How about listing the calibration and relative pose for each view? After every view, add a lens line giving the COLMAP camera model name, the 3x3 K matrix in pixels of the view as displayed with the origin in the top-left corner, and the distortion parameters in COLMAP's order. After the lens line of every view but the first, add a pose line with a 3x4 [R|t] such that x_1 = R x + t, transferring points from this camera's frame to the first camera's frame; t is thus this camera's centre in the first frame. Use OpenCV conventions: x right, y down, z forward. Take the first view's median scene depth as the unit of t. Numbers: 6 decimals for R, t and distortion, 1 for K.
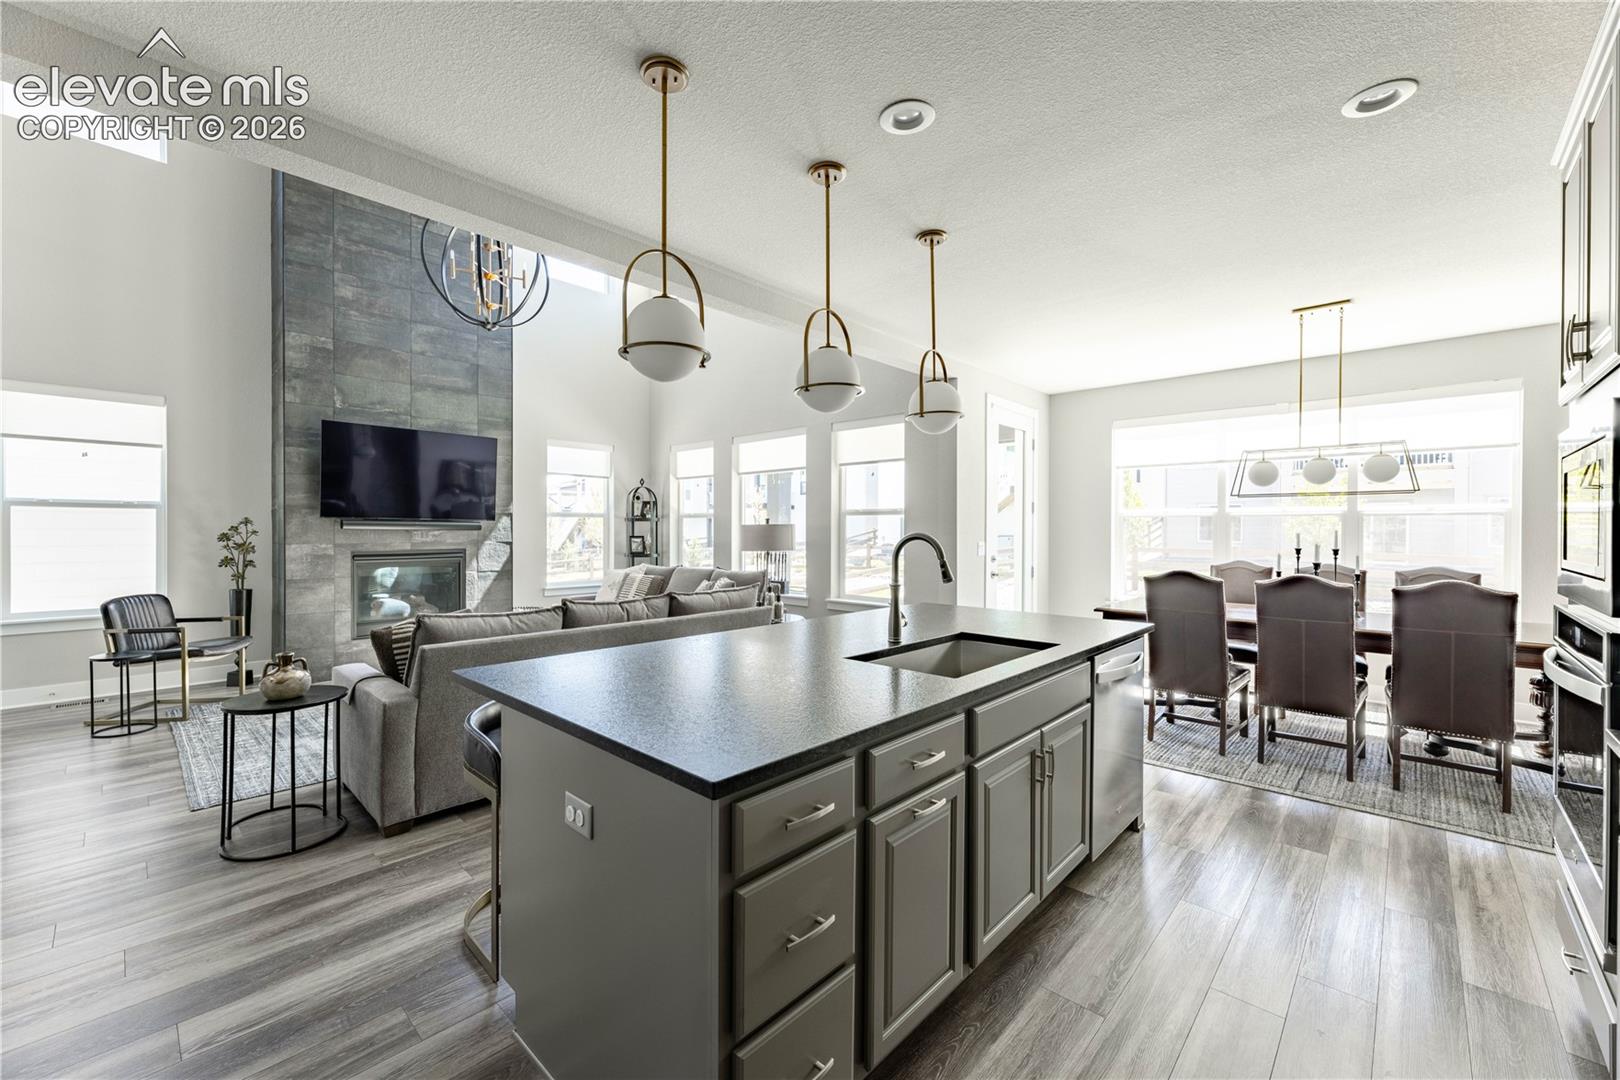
lens RADIAL K [[653.0, 0, 804.7], [0, 653.0, 535.7], [0, 0, 1]] dist [-0.002778, -0.000630]
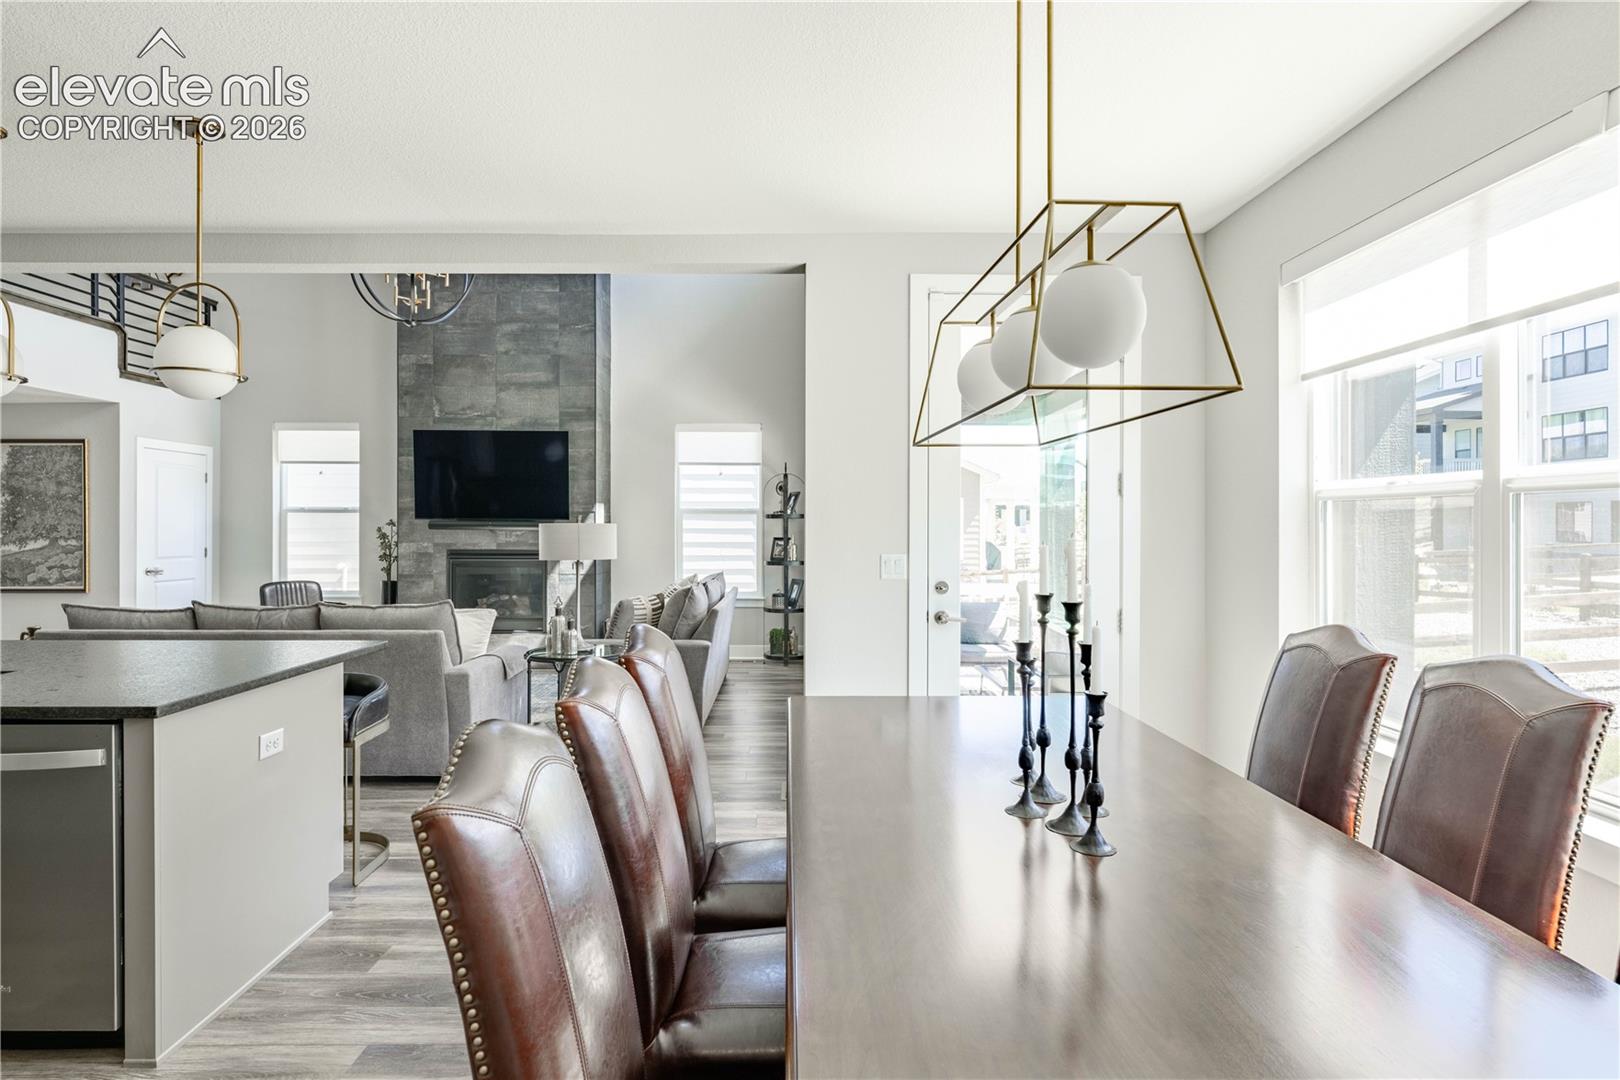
lens RADIAL K [[869.5, 0, 808.1], [0, 869.5, 525.2], [0, 0, 1]] dist [-0.000835, -0.002606]
pose [[0.683998, -0.002265, -0.729481, 0.743684], [-0.006408, 0.999938, -0.009113, -0.007520], [0.729456, 0.010908, 0.683941, 0.458743]]
